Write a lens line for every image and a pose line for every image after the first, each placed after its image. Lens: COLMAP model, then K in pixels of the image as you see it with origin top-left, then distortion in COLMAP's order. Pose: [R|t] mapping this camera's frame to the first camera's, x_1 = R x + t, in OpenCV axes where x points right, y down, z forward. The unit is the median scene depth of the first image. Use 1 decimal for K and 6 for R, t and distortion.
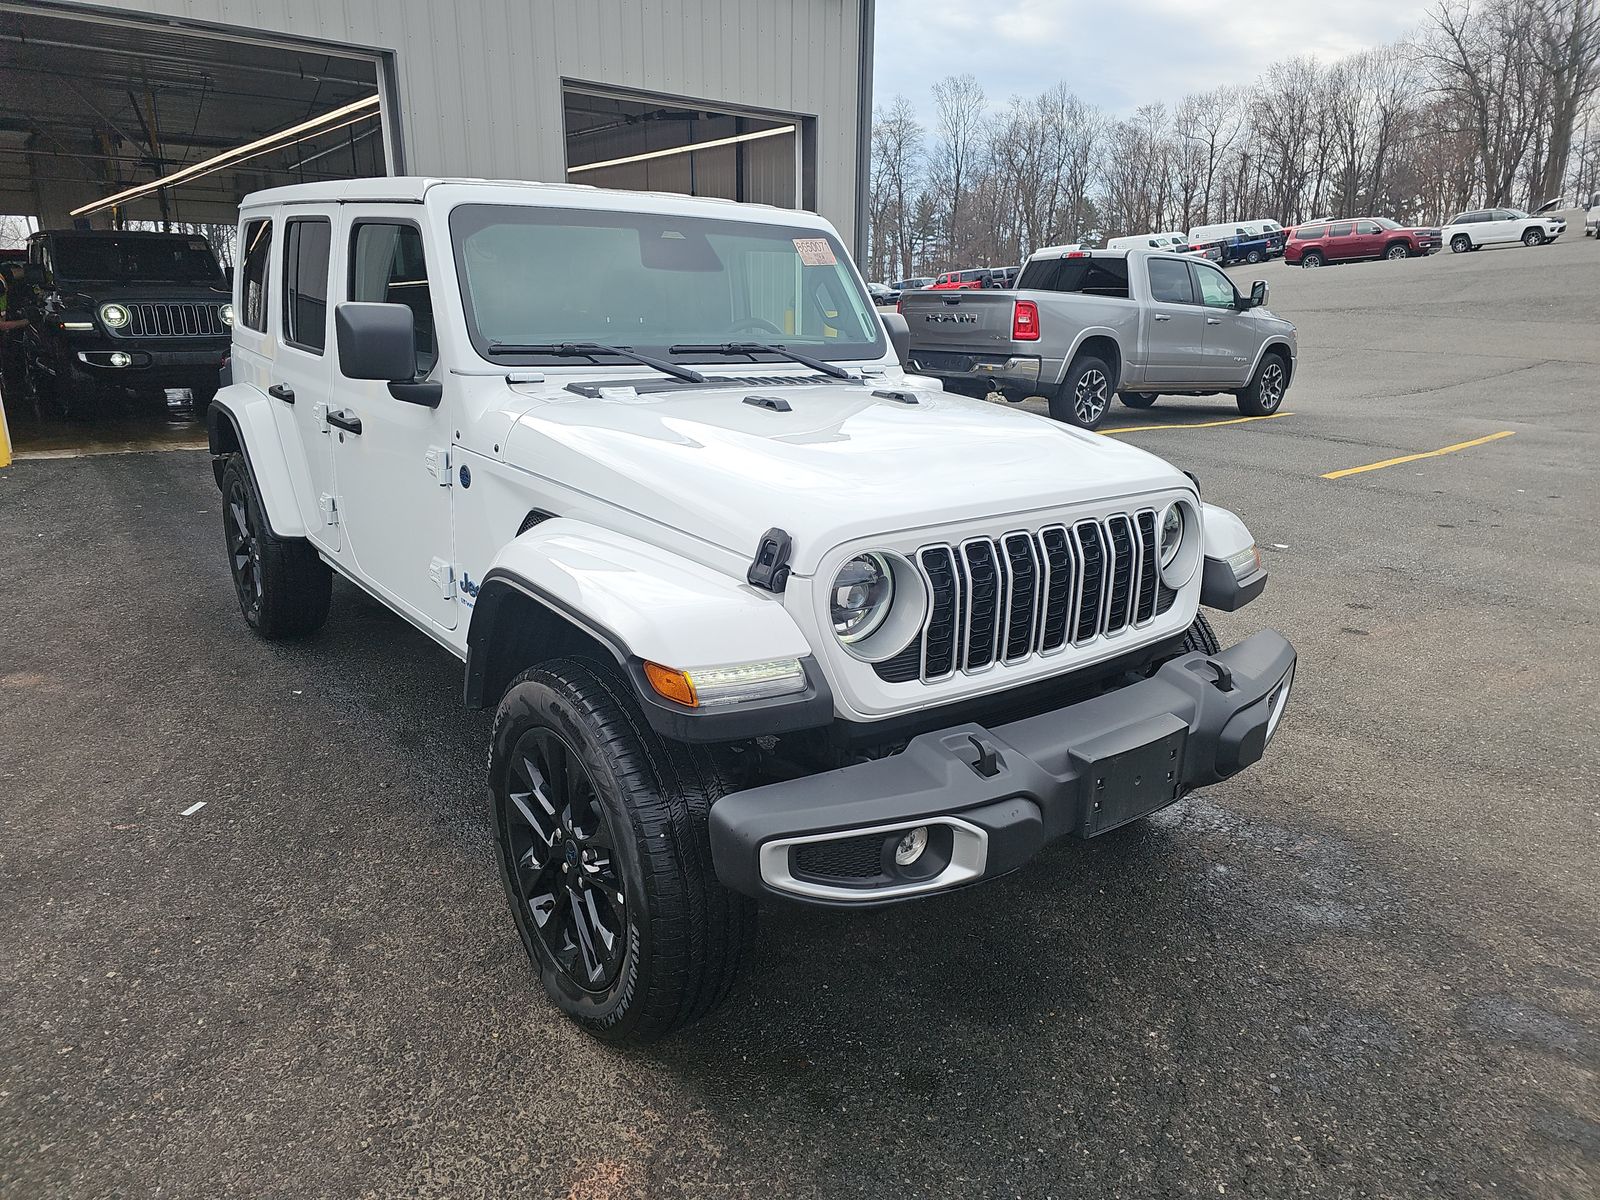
lens RADIAL K [[1105.0, 0, 800.0], [0, 1105.0, 600.0], [0, 0, 1]] dist [0.039532, -0.037968]
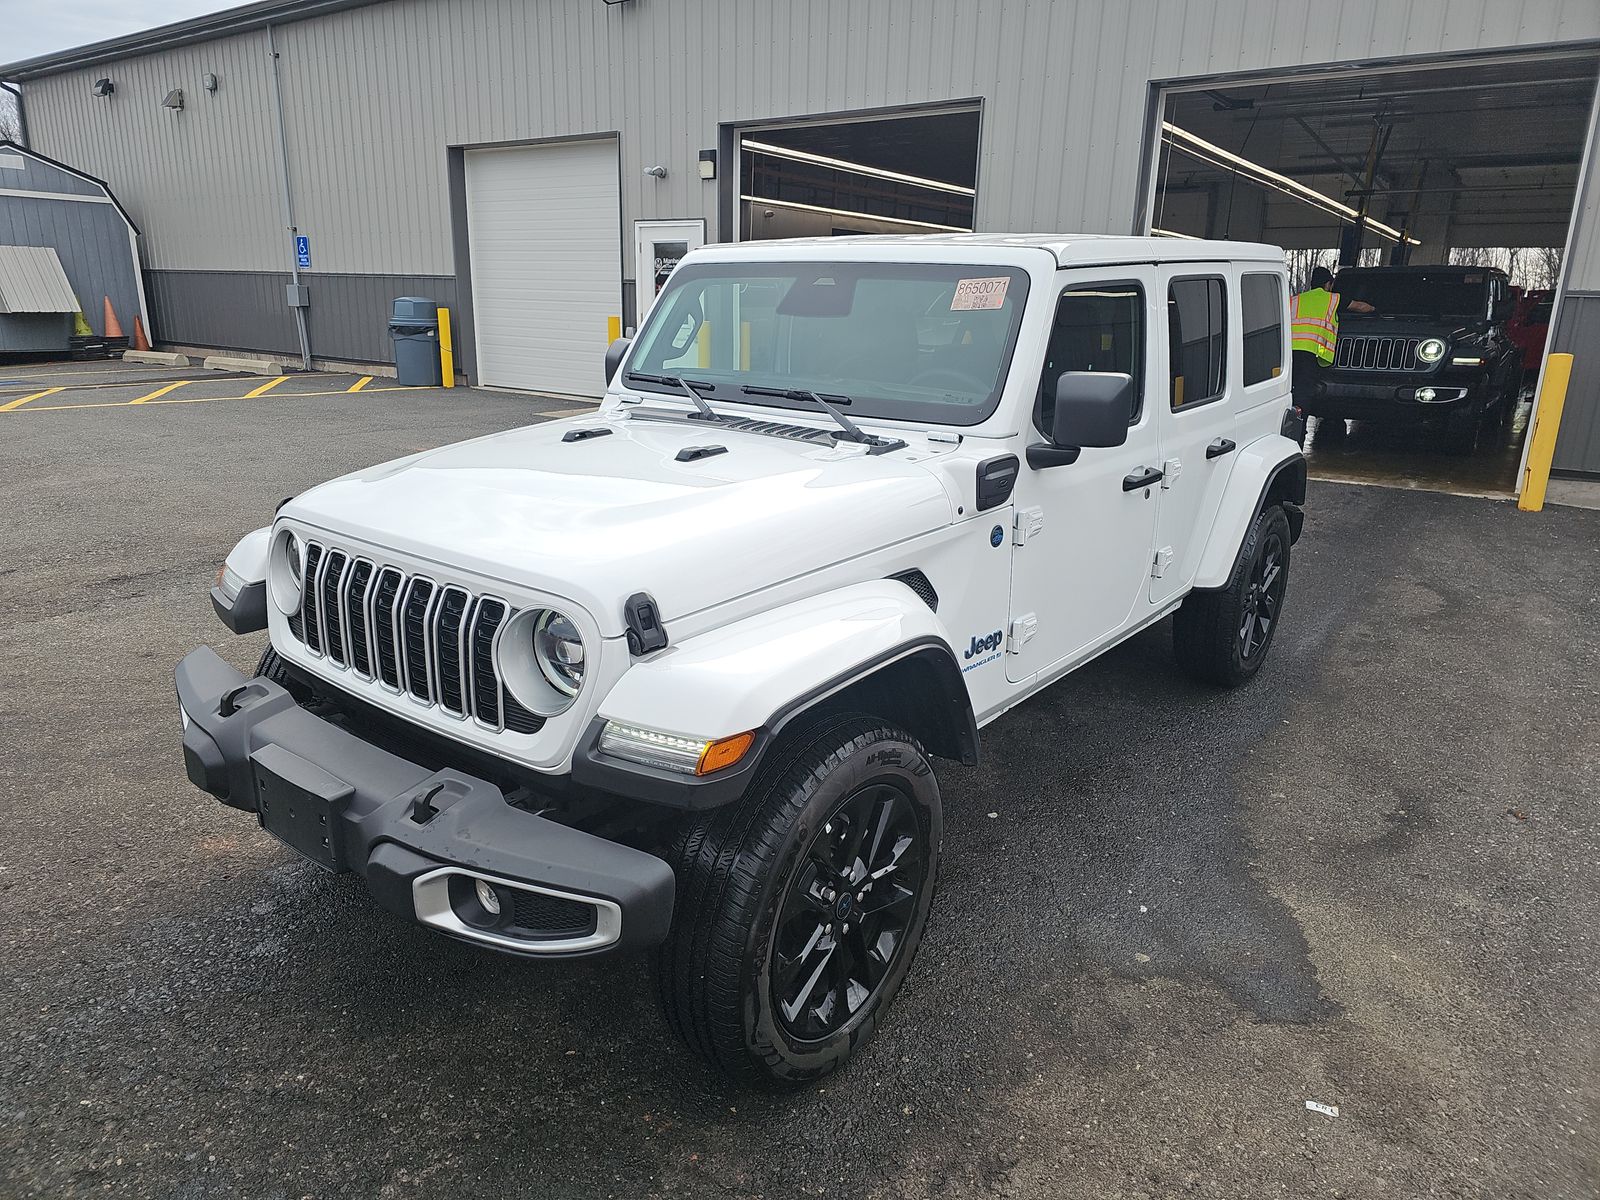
lens RADIAL K [[1075.8, 0, 800.0], [0, 1075.8, 600.0], [0, 0, 1]] dist [0.066131, -0.070847]
pose [[0.198948, 0.259292, -0.945086, 0.961297], [-0.275266, 0.940326, 0.200040, -0.262109], [0.940557, 0.220353, 0.258450, 0.837720]]
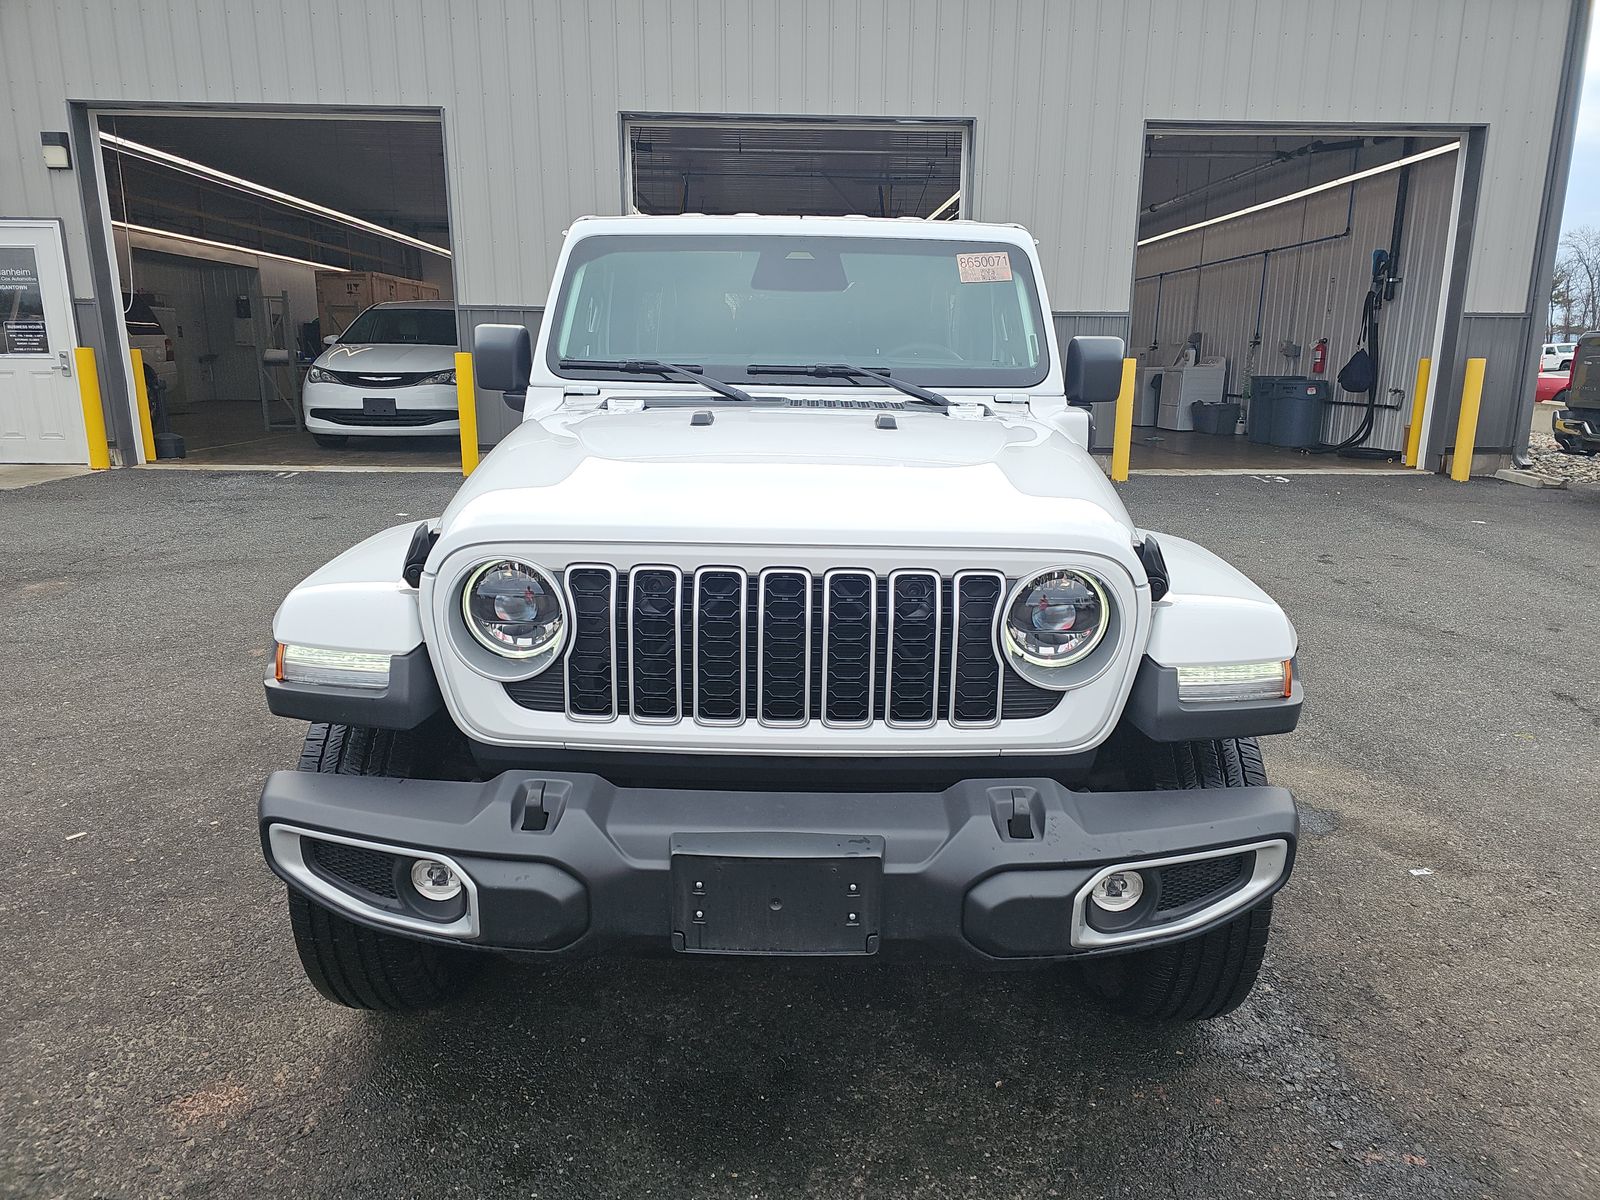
lens RADIAL K [[1075.8, 0, 800.0], [0, 1075.8, 600.0], [0, 0, 1]] dist [0.066131, -0.070847]
pose [[0.775143, 0.135119, -0.617168, 0.553093], [-0.164872, 0.986275, 0.008856, -0.040456], [0.609894, 0.094889, 0.786782, 0.296680]]
